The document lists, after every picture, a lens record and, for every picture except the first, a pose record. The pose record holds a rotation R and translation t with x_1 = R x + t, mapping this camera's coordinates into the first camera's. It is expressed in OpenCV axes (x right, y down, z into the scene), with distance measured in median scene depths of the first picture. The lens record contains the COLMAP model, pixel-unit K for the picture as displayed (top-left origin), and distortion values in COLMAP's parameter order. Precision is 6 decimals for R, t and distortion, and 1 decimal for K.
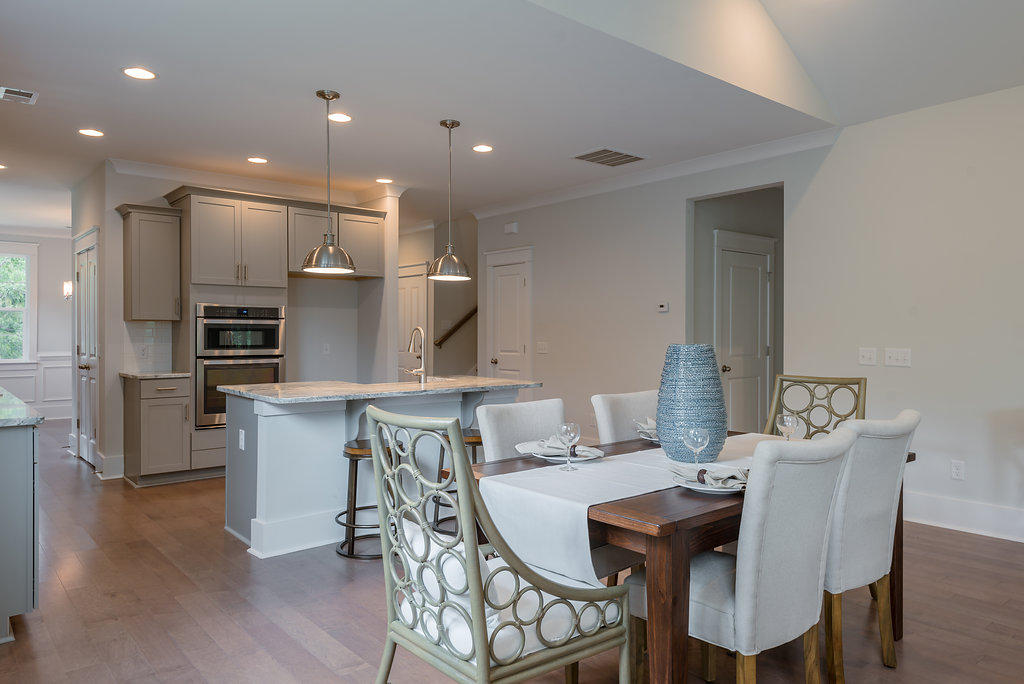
lens RADIAL K [[702.8, 0, 512.7], [0, 702.8, 340.8], [0, 0, 1]] dist [0.021696, -0.010912]
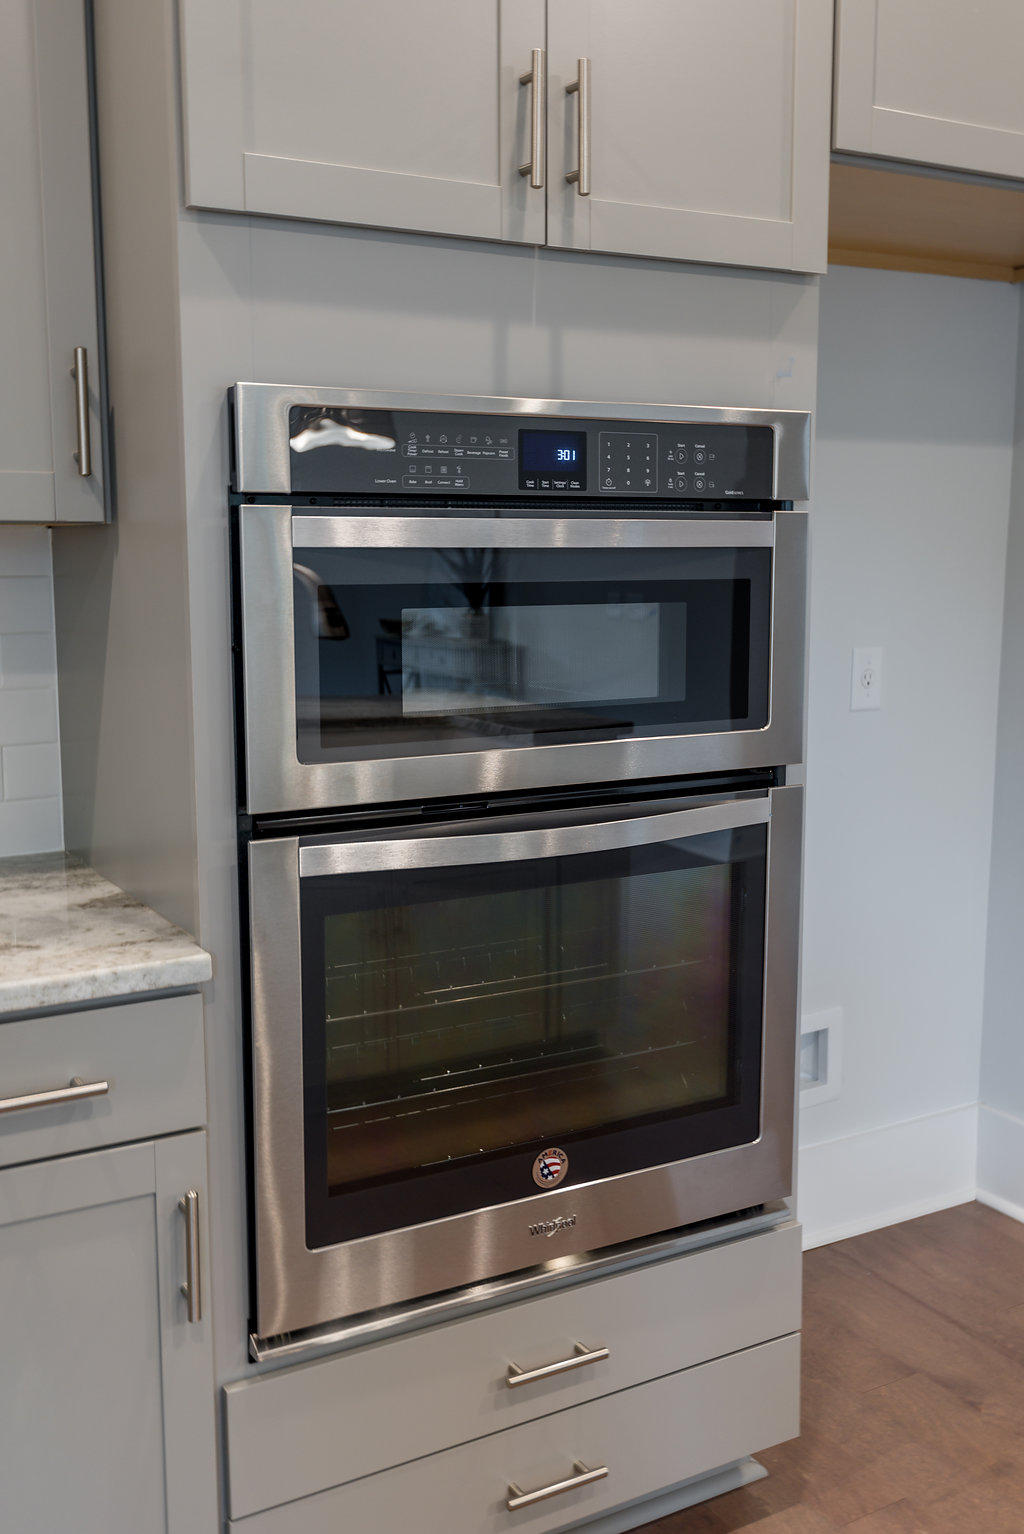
lens RADIAL K [[1532.4, 0, 511.5], [0, 1532.4, 767.3], [0, 0, 1]] dist [0.014900, 0.000000]
pose [[0.983374, 0.017341, -0.180762, -0.339134], [0.006993, 0.991076, 0.133117, -0.021814], [0.181457, -0.132168, 0.974477, 0.717320]]
